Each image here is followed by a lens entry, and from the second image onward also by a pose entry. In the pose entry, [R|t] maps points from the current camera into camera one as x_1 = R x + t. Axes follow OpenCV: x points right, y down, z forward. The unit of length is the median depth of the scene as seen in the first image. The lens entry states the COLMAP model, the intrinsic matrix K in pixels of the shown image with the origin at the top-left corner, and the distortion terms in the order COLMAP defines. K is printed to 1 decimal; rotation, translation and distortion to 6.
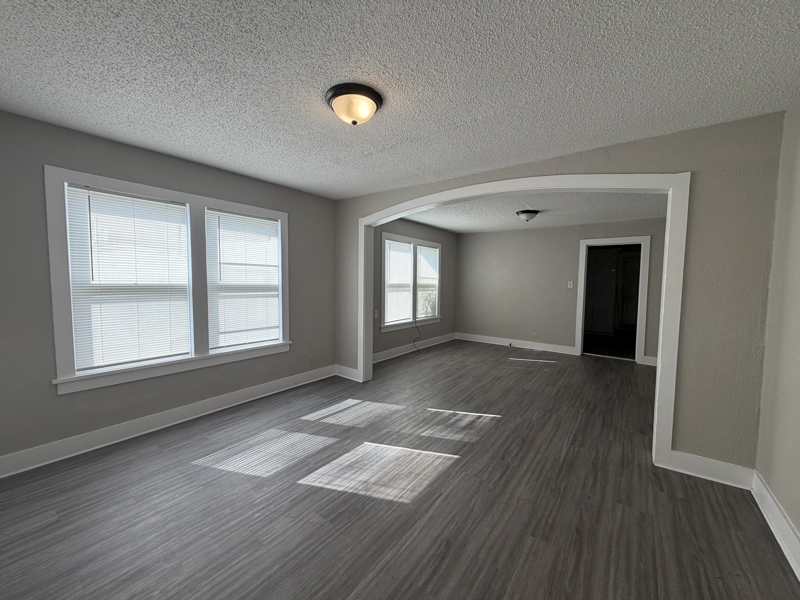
lens RADIAL K [[319.8, 0, 399.7], [0, 319.8, 299.4], [0, 0, 1]] dist [0.000378, 0.000948]
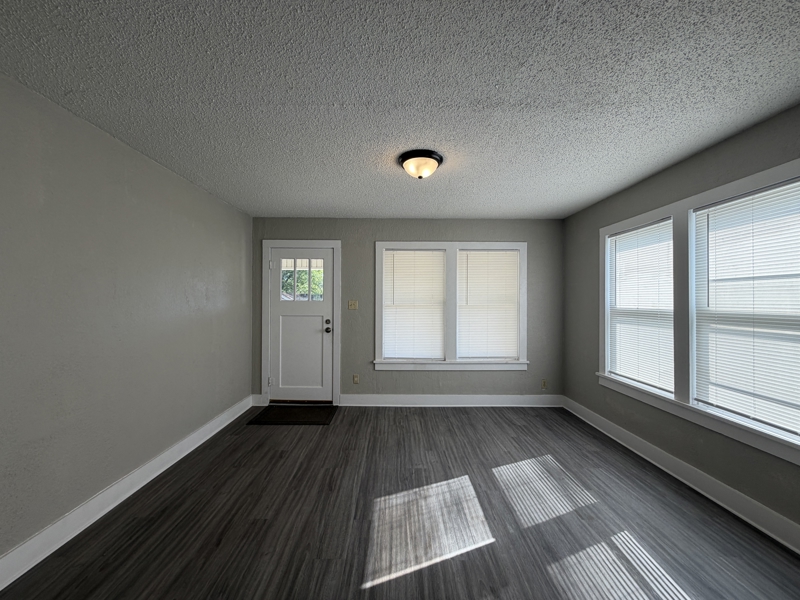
lens RADIAL K [[319.8, 0, 395.5], [0, 319.8, 300.1], [0, 0, 1]] dist [0.000378, 0.000948]
pose [[-0.804070, -0.016208, -0.594313, 0.515079], [-0.047116, 0.998221, 0.036523, -0.085429], [0.592665, 0.057369, -0.803404, 1.505383]]
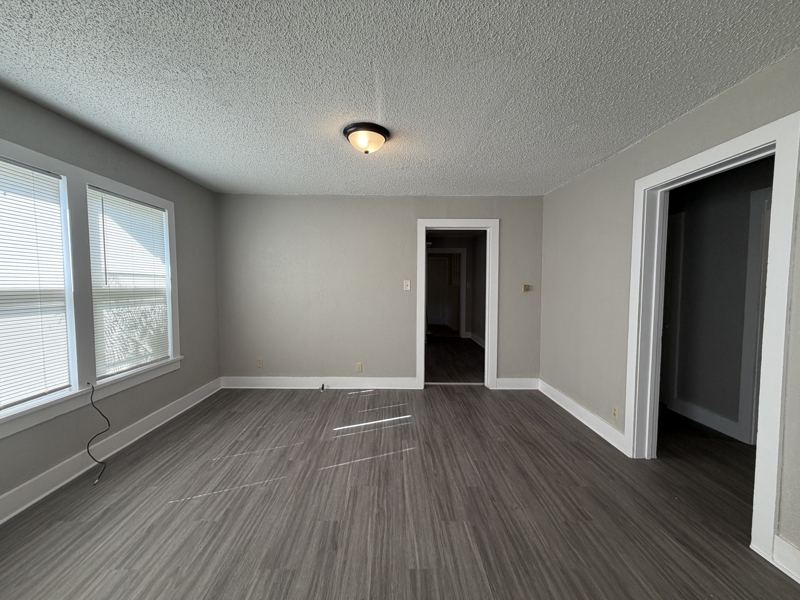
lens RADIAL K [[319.8, 0, 398.5], [0, 319.8, 301.8], [0, 0, 1]] dist [0.000378, 0.000948]
pose [[0.795139, -0.046711, 0.604626, 0.114632], [0.041080, 0.998888, 0.023145, -0.028592], [-0.605035, 0.006435, 0.796173, 0.484562]]
